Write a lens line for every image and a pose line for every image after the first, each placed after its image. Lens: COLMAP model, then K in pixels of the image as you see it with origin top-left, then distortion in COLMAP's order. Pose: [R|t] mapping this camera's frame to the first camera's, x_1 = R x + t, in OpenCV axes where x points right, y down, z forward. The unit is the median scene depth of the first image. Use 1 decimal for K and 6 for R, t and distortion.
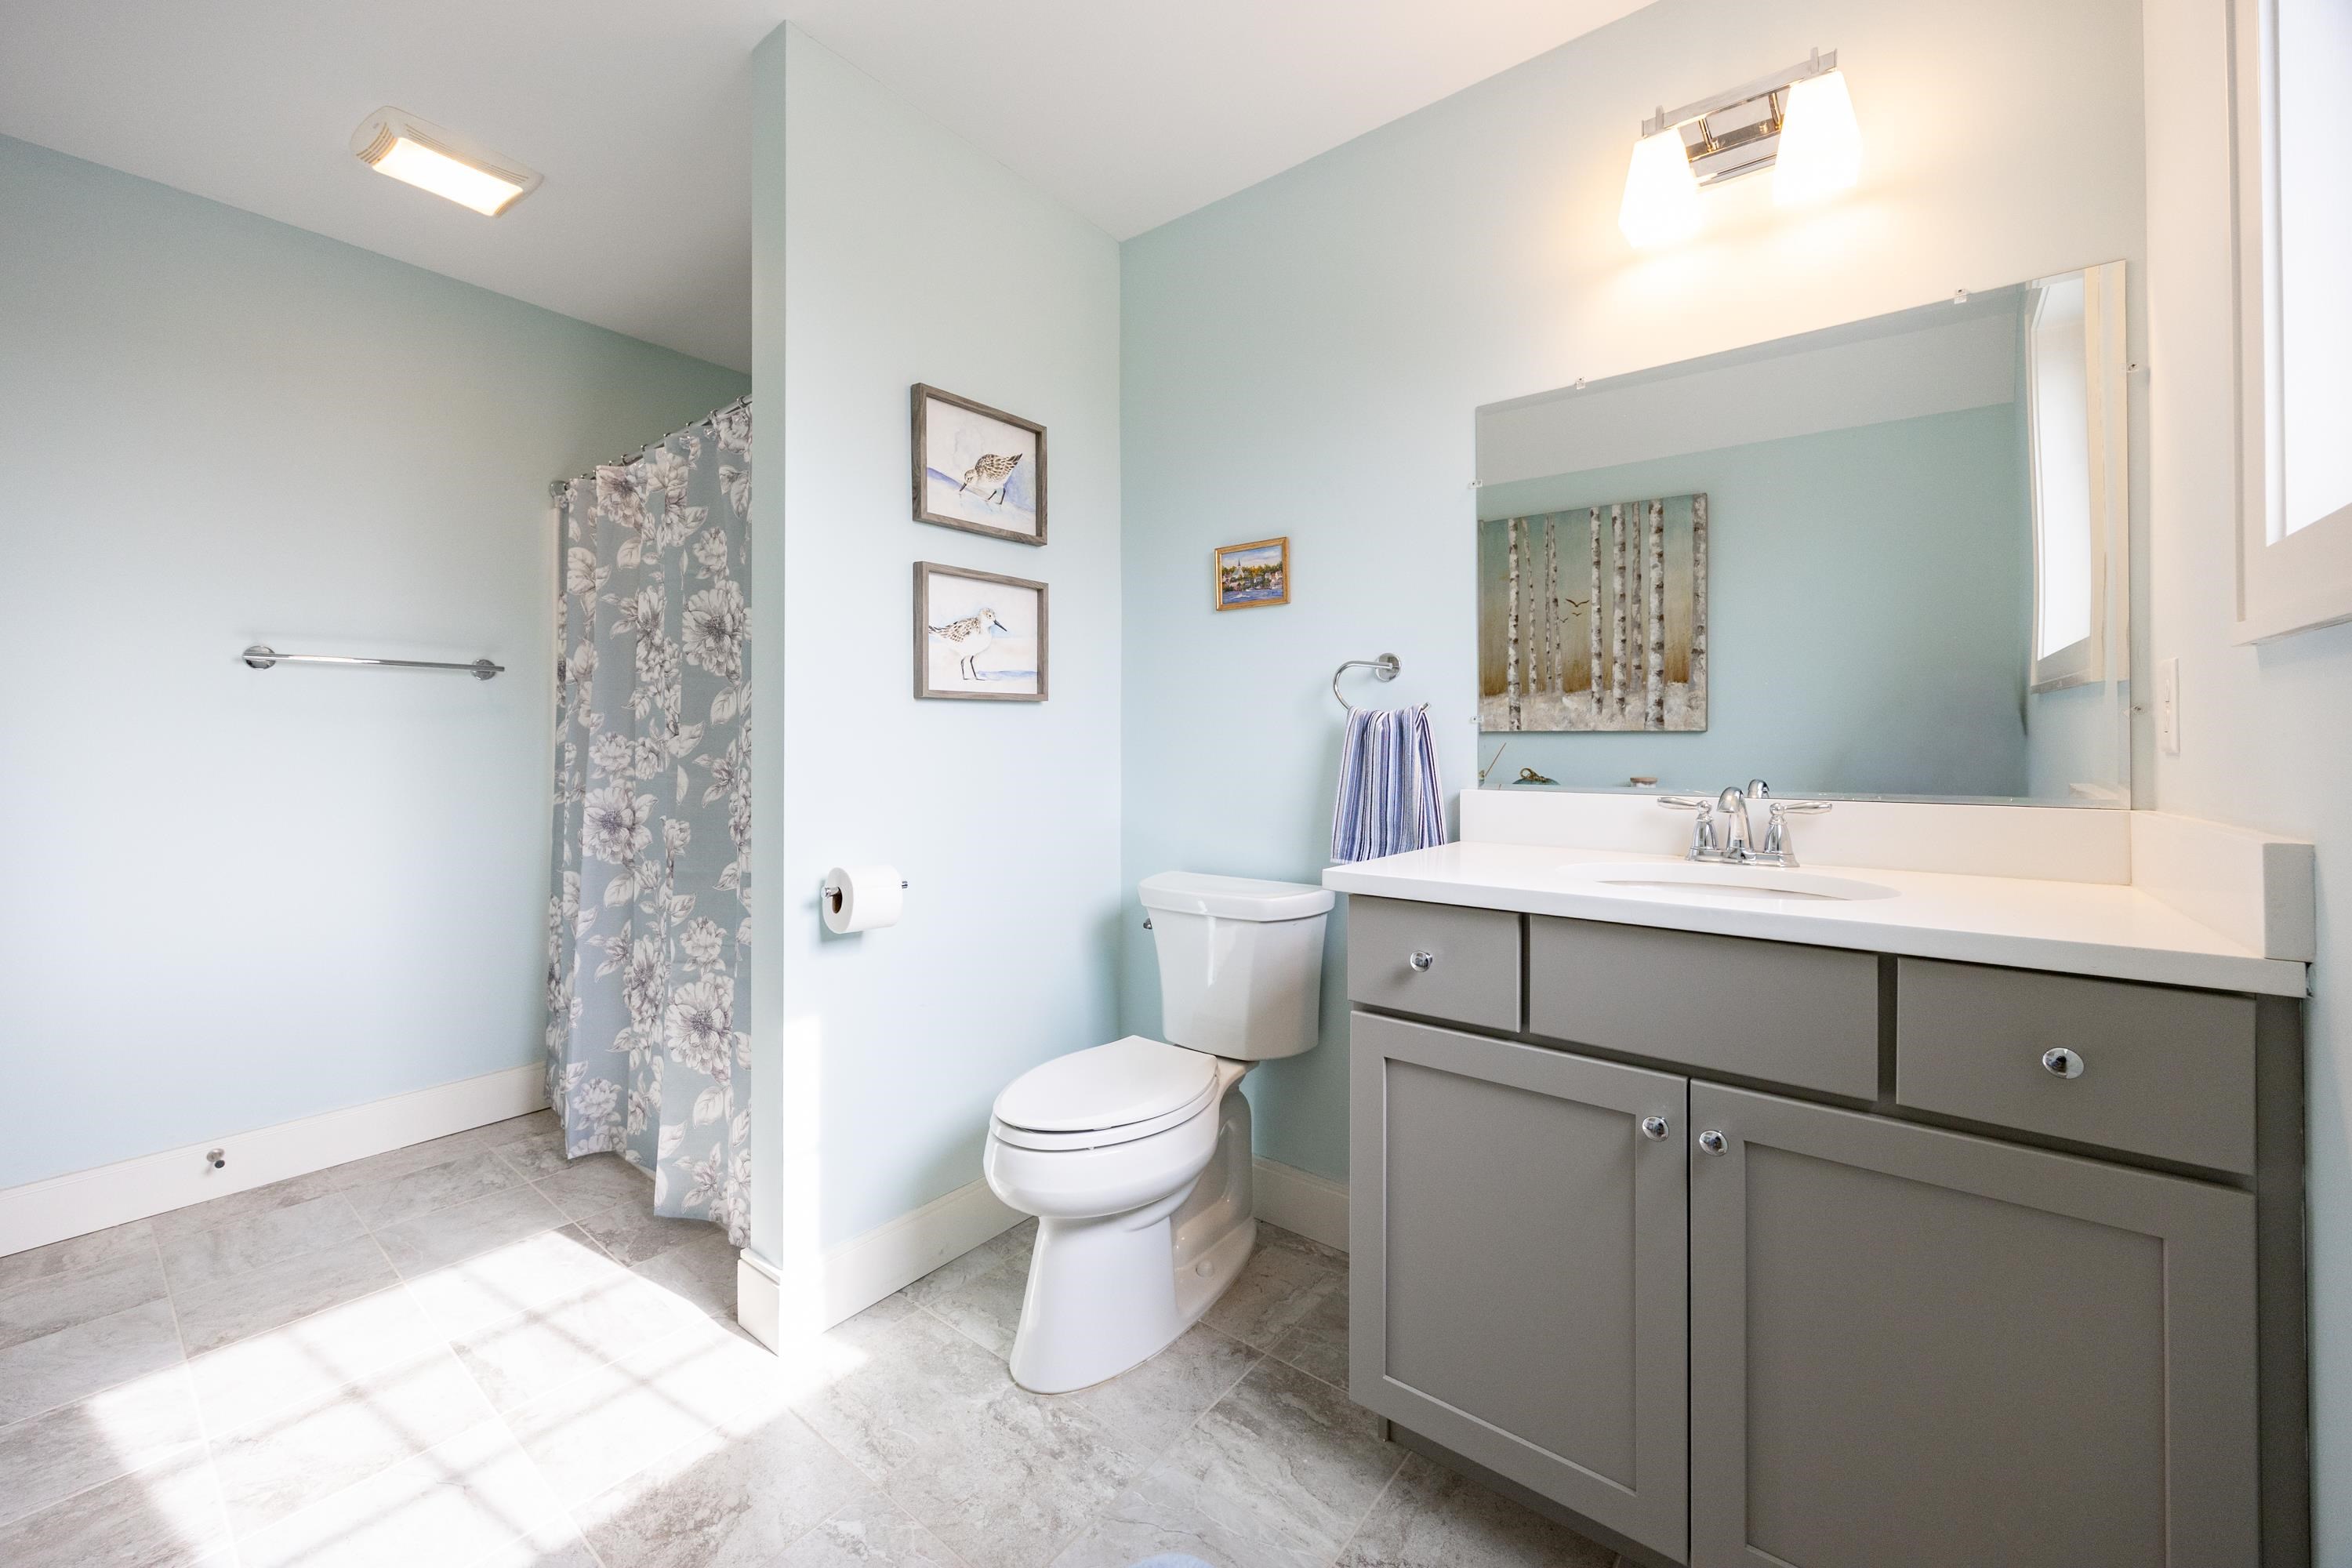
lens RADIAL K [[892.0, 0, 1176.0], [0, 892.0, 736.6], [0, 0, 1]] dist [-0.002274, -0.000201]
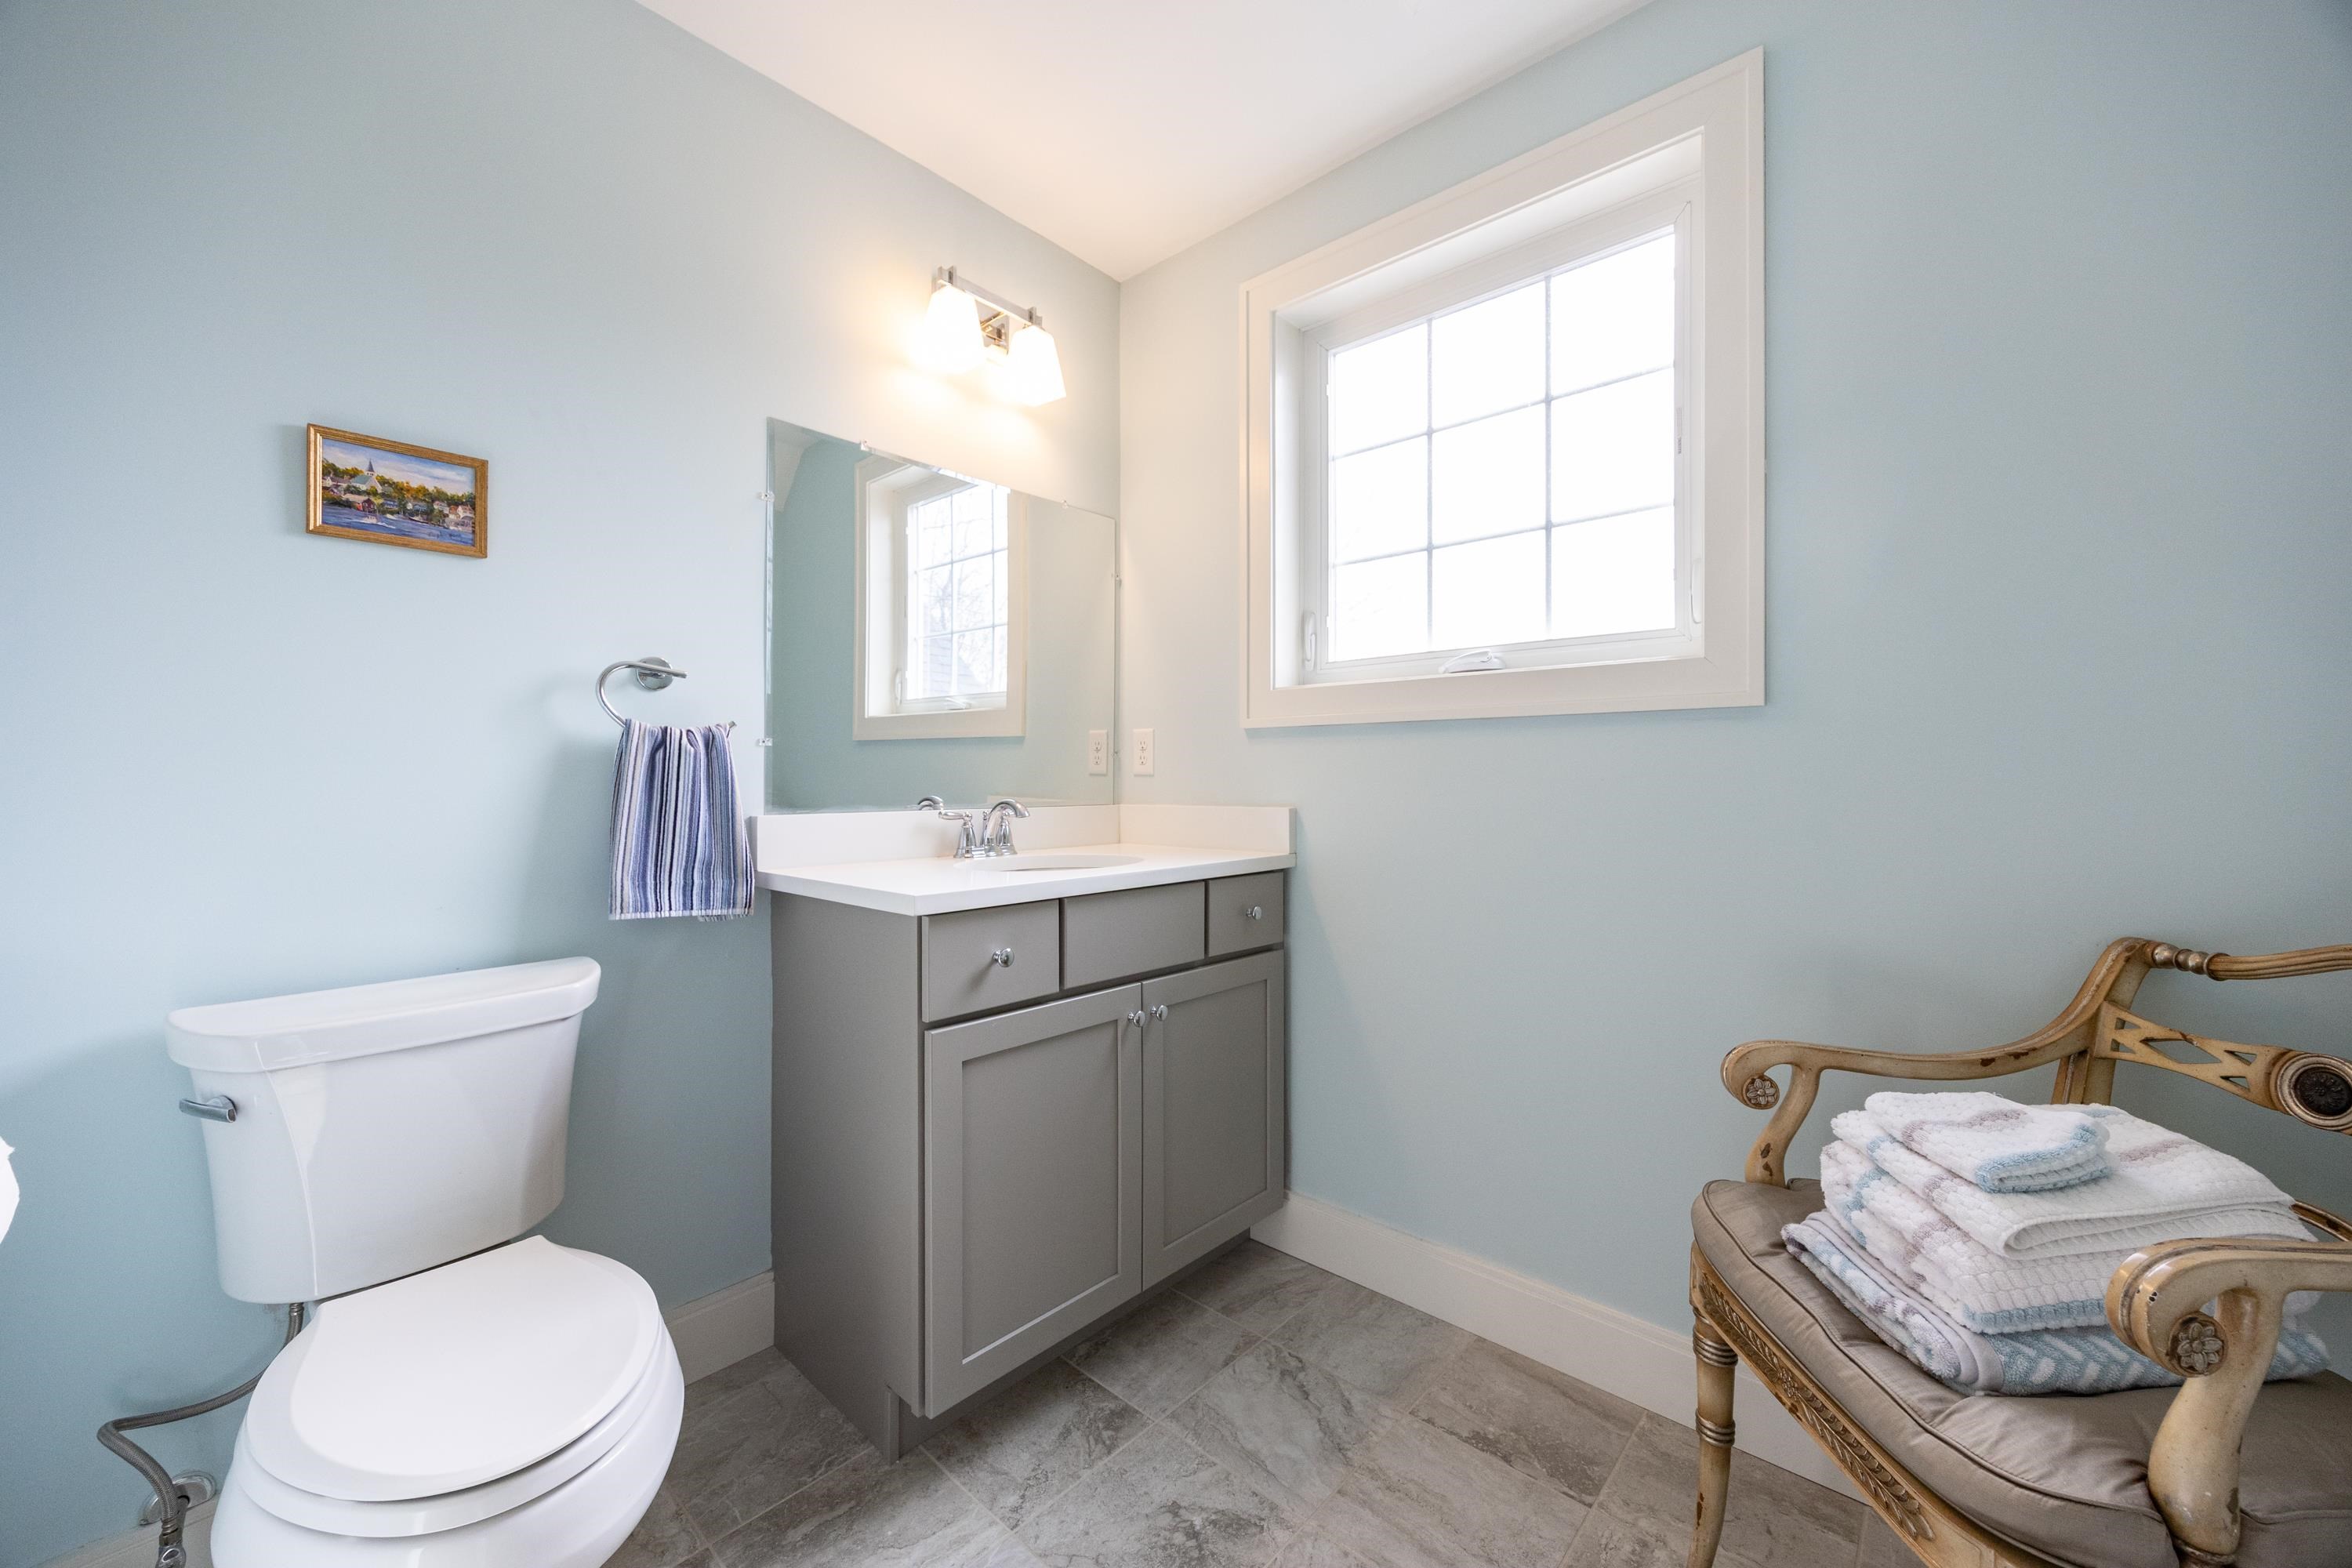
lens RADIAL K [[892.0, 0, 1174.2], [0, 892.0, 776.0], [0, 0, 1]] dist [-0.002274, -0.000201]
pose [[0.080869, 0.000901, 0.996724, -0.708422], [-0.007946, 0.999968, -0.000260, 0.016569], [-0.996693, -0.007899, 0.080874, 0.589529]]
